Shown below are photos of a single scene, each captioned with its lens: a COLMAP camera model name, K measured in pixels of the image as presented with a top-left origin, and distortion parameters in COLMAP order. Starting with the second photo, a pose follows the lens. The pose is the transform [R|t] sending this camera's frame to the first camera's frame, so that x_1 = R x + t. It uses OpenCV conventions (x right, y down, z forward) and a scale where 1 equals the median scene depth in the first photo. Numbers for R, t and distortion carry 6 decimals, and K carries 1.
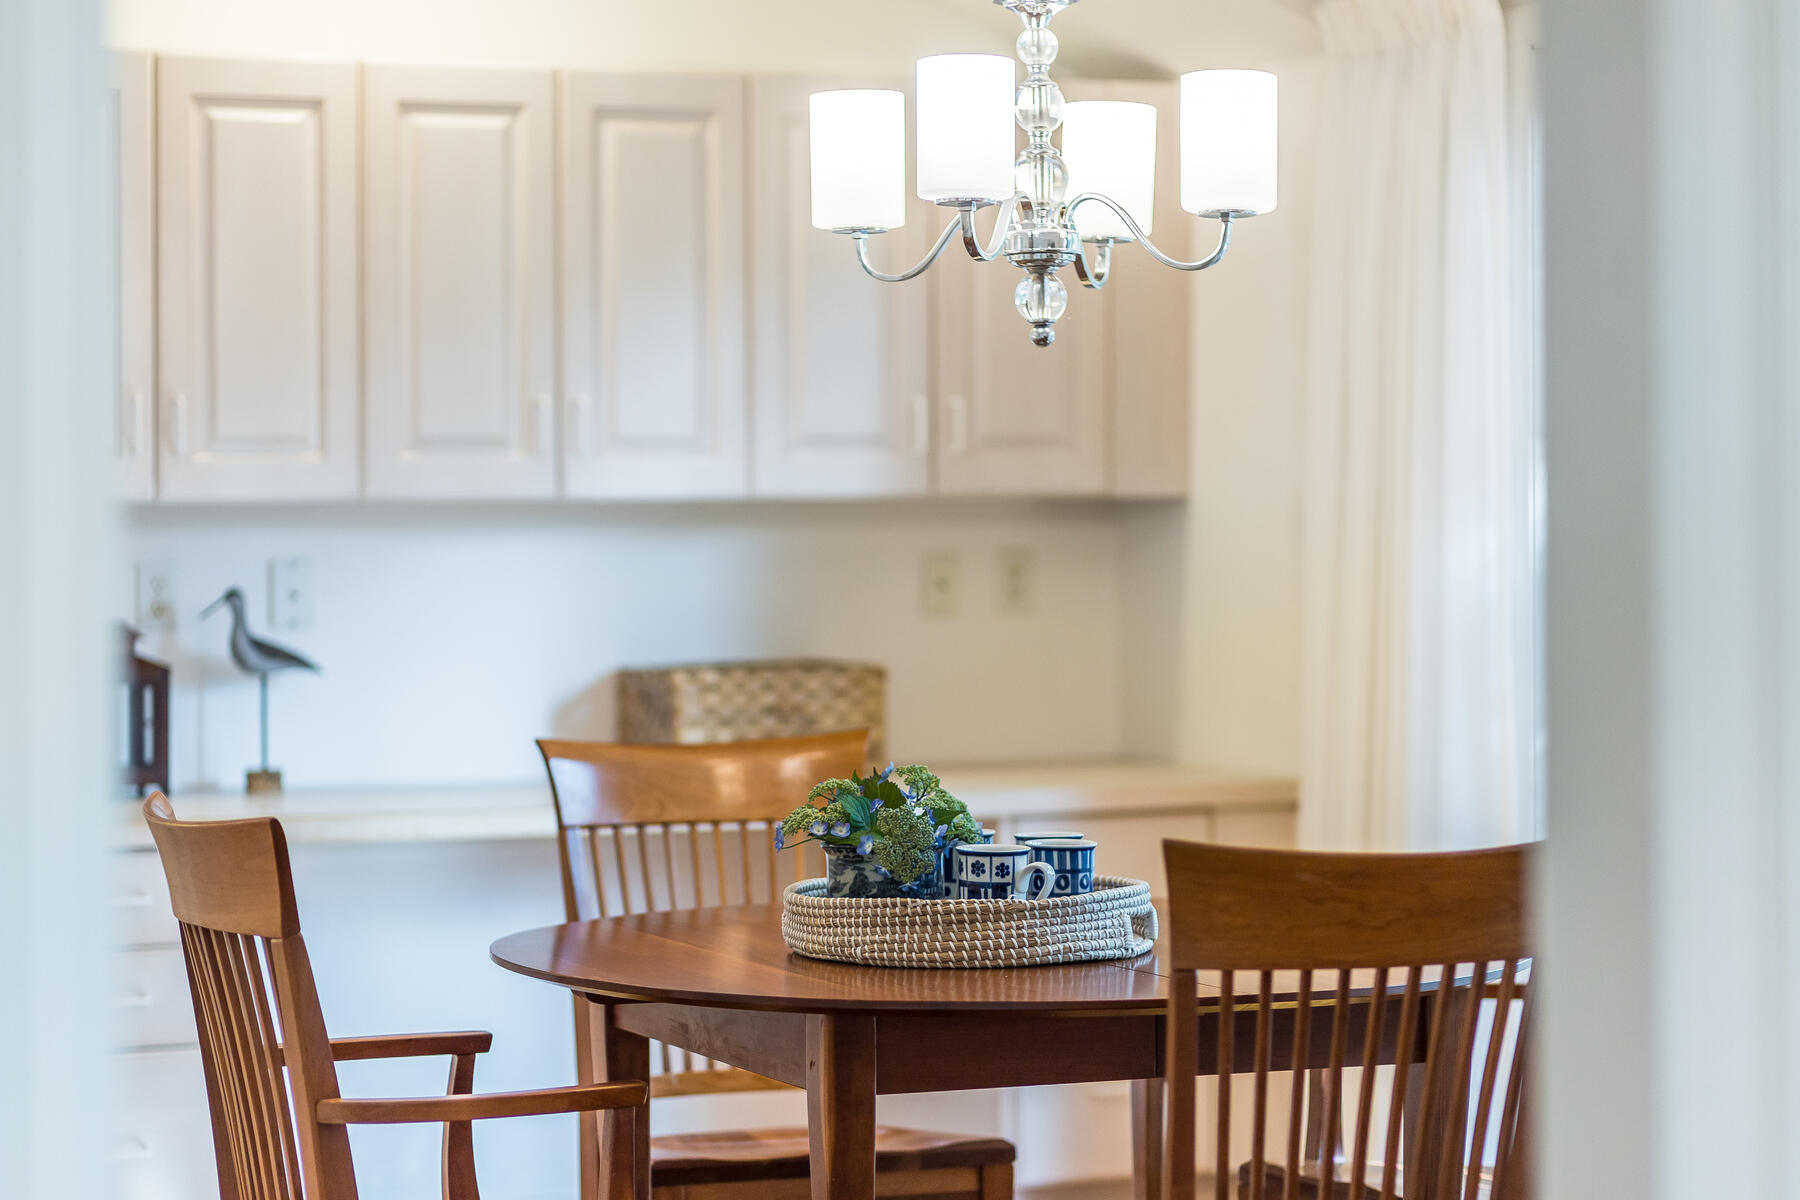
lens RADIAL K [[4610.3, 0, 900.9], [0, 4610.3, 597.9], [0, 0, 1]] dist [-0.039105, 0.000000]
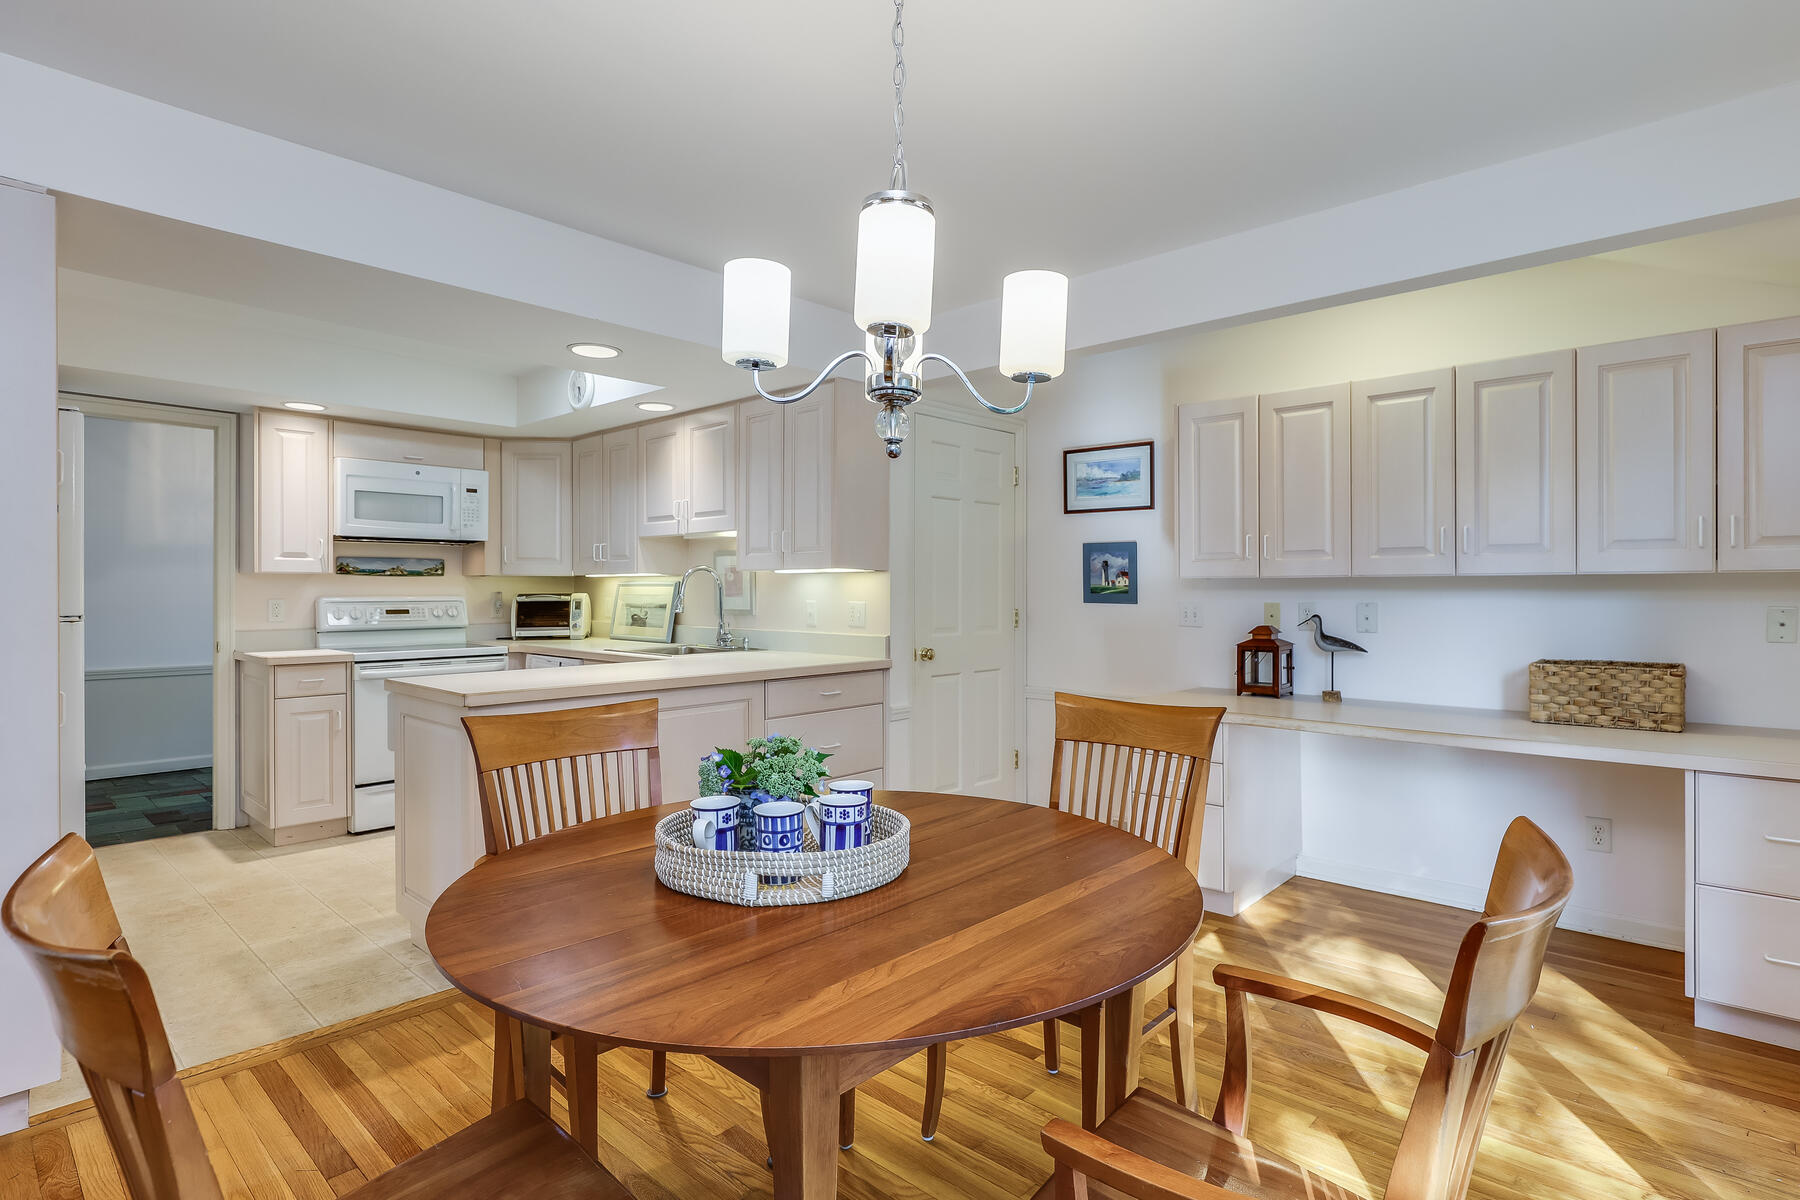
lens RADIAL K [[921.6, 0, 913.9], [0, 921.6, 588.0], [0, 0, 1]] dist [0.002516, -0.001197]
pose [[0.407942, 0.004158, -0.912998, 0.204476], [-0.021266, 0.999762, -0.004949, -0.008793], [0.912760, 0.021435, 0.407933, 0.614829]]
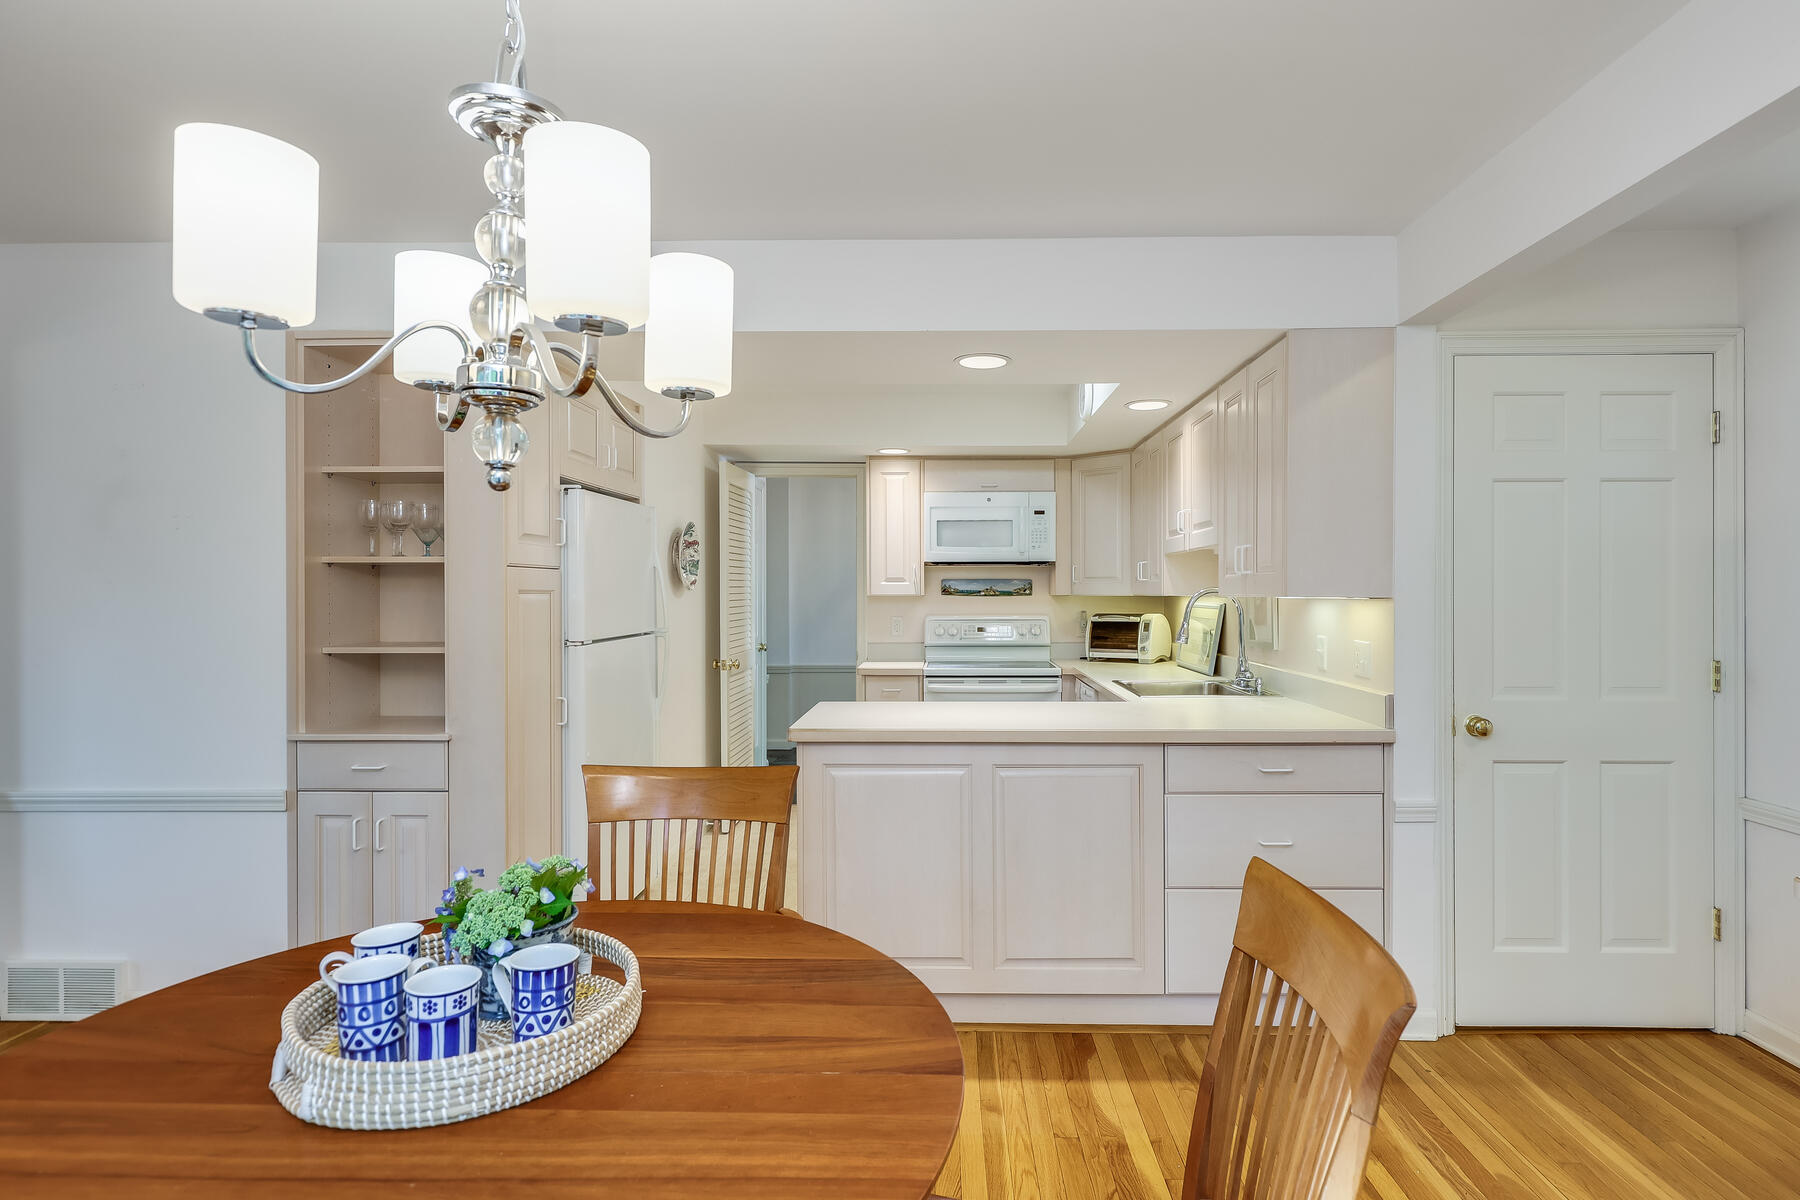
lens RADIAL K [[921.6, 0, 916.9], [0, 921.6, 592.3], [0, 0, 1]] dist [0.002516, -0.001197]
pose [[-0.422294, 0.007263, -0.906430, 0.115464], [-0.015153, 0.999772, 0.015071, -0.026328], [0.906332, 0.020100, -0.422087, 0.804305]]
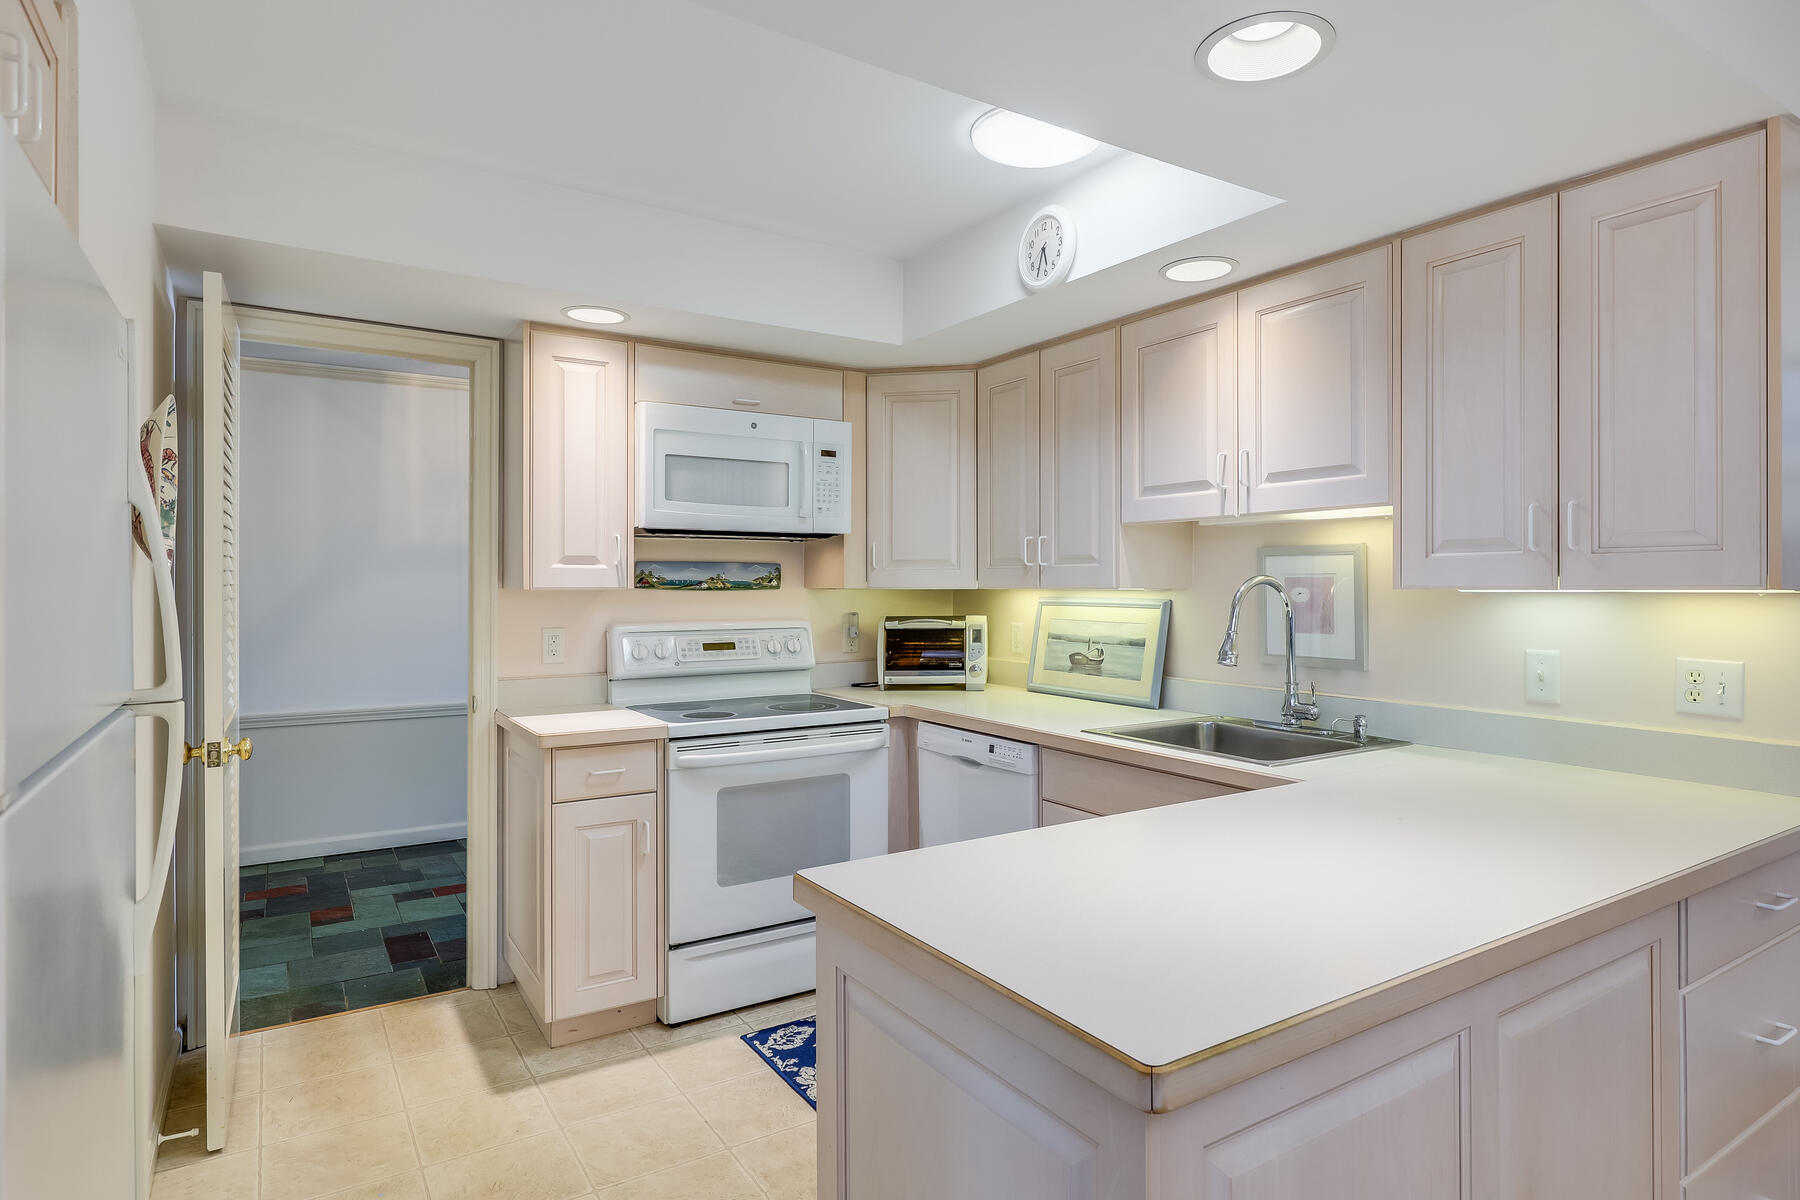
lens RADIAL K [[994.7, 0, 921.2], [0, 994.7, 572.4], [0, 0, 1]] dist [0.000656, -0.005156]
pose [[0.171731, -0.006690, -0.985121, -0.093830], [-0.020556, 0.999735, -0.010372, -0.018513], [0.984929, 0.022031, 0.171548, 0.557404]]
